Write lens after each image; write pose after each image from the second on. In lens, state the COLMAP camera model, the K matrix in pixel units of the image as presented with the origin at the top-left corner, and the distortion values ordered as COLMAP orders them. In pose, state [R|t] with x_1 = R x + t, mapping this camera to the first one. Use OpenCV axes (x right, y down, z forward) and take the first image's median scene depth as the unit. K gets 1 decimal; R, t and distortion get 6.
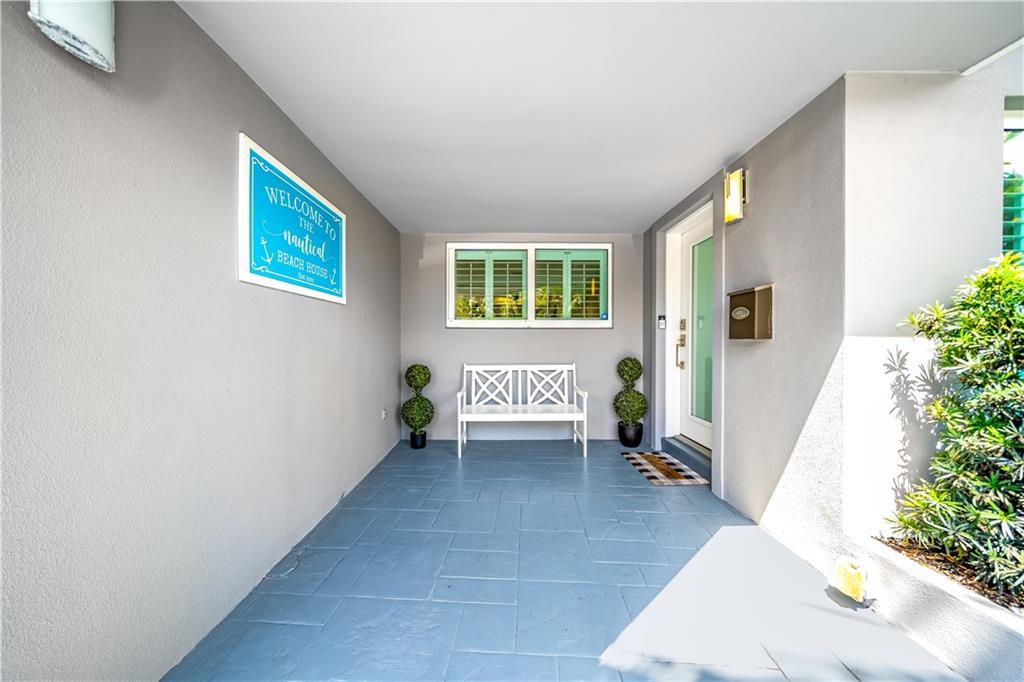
lens RADIAL K [[351.1, 0, 512.5], [0, 351.1, 342.7], [0, 0, 1]] dist [-0.005870, 0.000273]
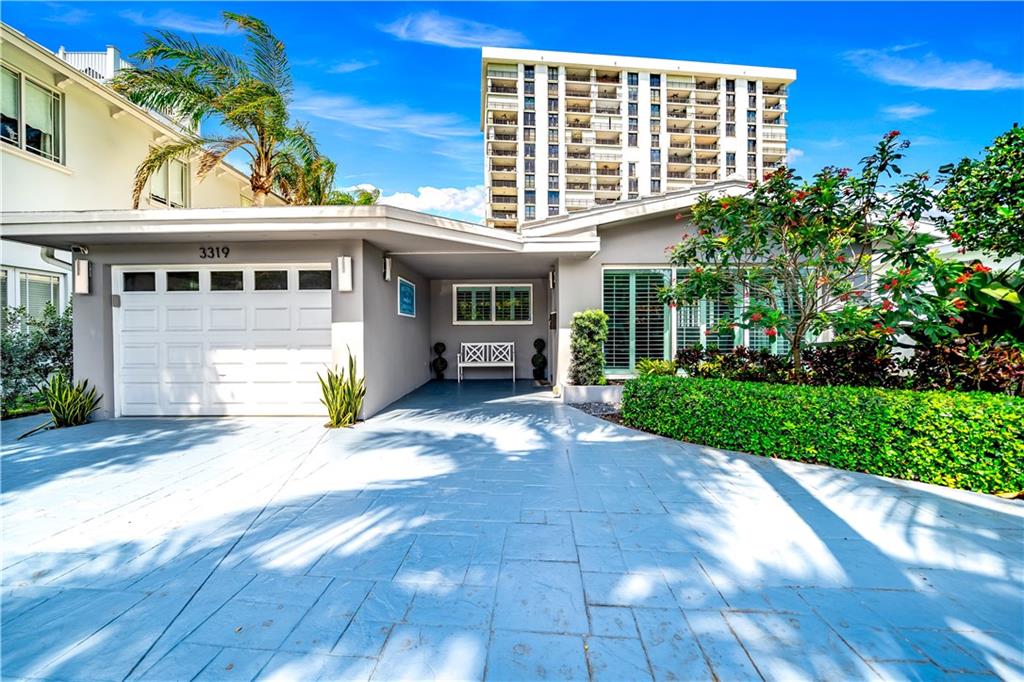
lens RADIAL K [[351.1, 0, 514.9], [0, 351.1, 335.5], [0, 0, 1]] dist [-0.005870, 0.000273]
pose [[0.999940, -0.008688, -0.006599, 0.198479], [0.008692, 0.999962, 0.000556, 0.020242], [0.006594, -0.000613, 0.999978, -1.103550]]
